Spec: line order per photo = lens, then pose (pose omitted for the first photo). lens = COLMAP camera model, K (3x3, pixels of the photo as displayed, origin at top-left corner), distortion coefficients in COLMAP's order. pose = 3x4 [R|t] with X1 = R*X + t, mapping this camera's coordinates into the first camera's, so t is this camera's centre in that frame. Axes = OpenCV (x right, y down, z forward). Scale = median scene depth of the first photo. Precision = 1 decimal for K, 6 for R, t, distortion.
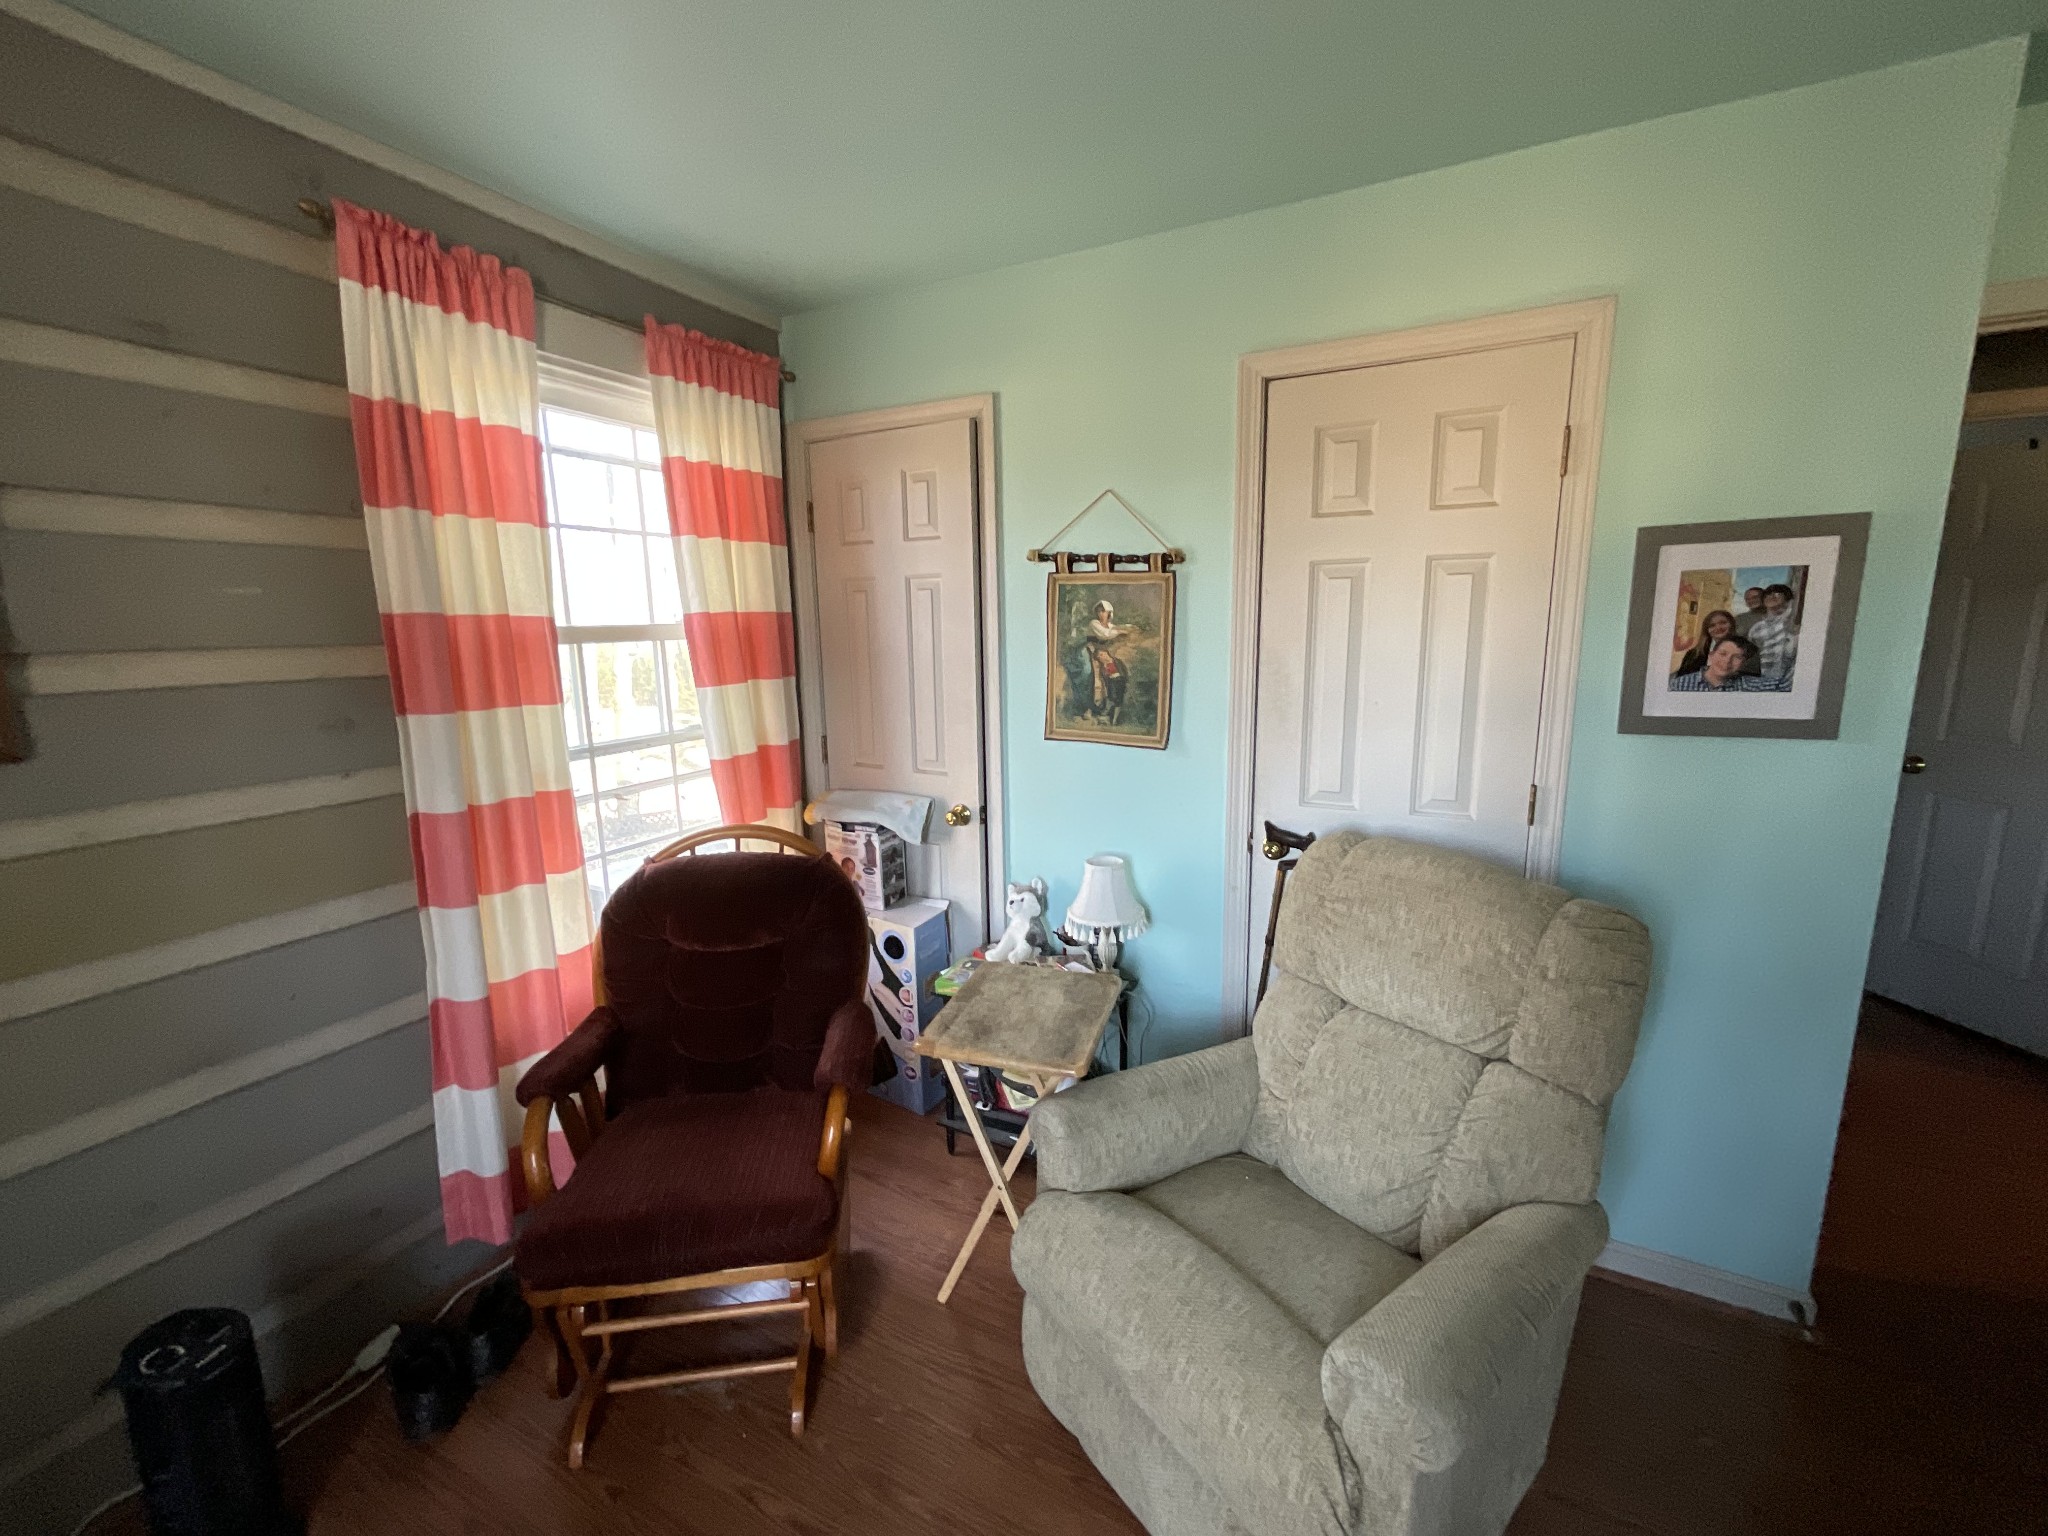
lens RADIAL K [[824.6, 0, 1031.5], [0, 824.6, 773.5], [0, 0, 1]] dist [-0.001391, -0.000273]
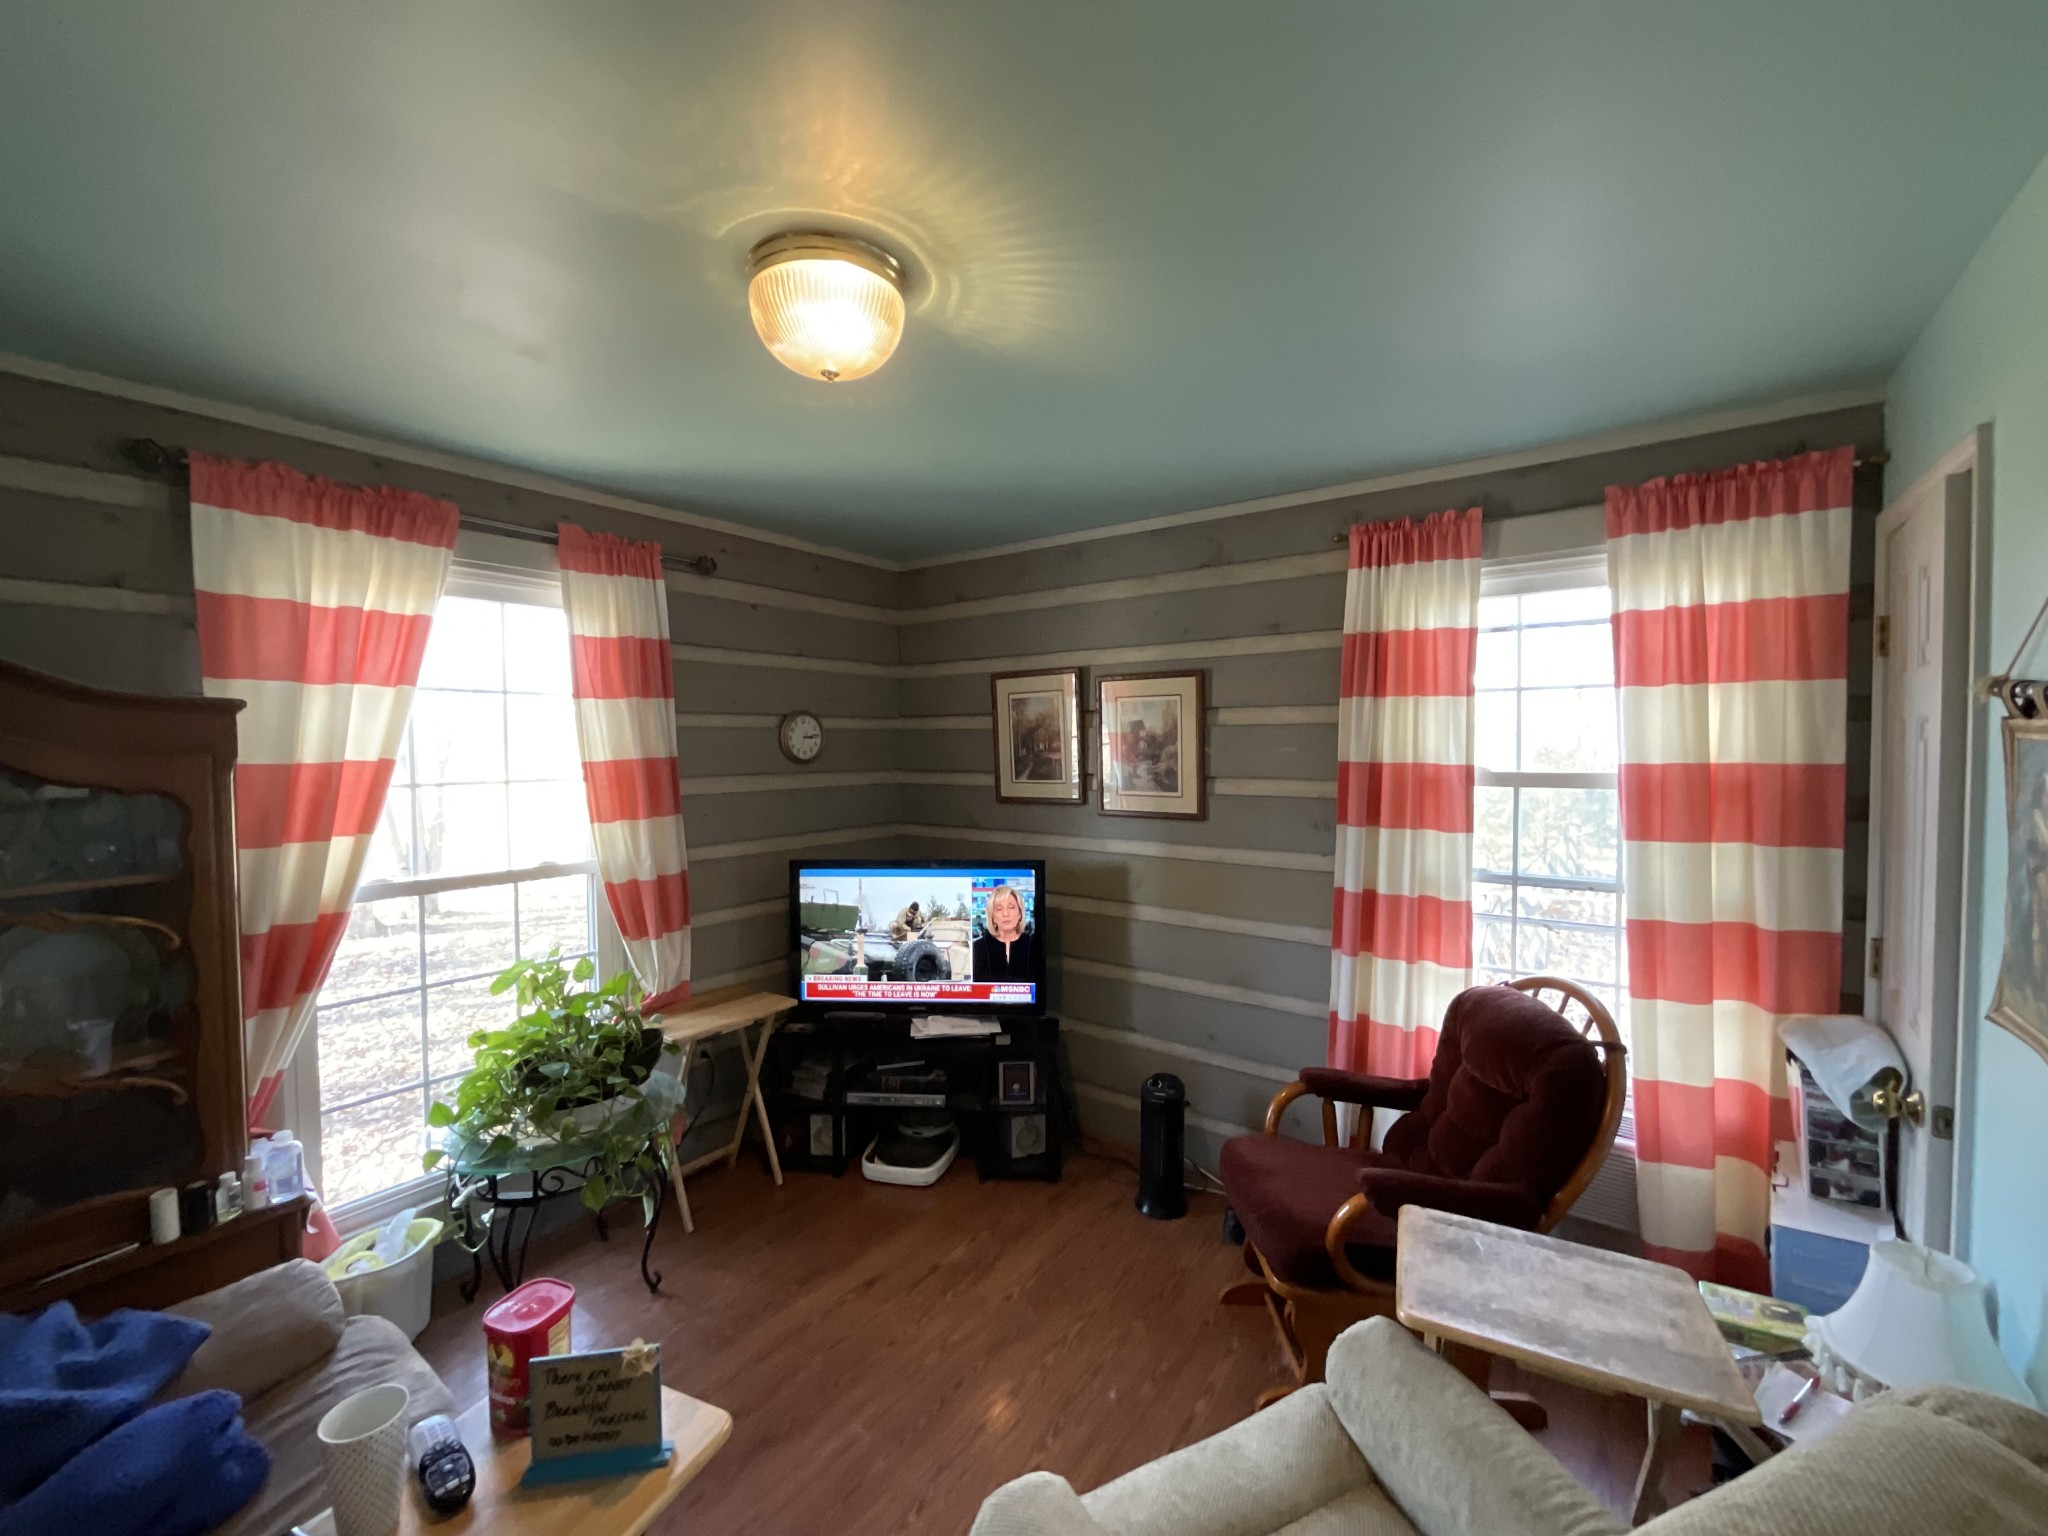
lens RADIAL K [[824.6, 0, 1031.5], [0, 824.6, 773.5], [0, 0, 1]] dist [-0.001391, -0.000273]
pose [[-0.162546, 0.044693, -0.985688, 0.780959], [-0.175293, 0.981775, 0.073422, -0.154935], [0.971005, 0.184719, -0.151750, 0.555012]]
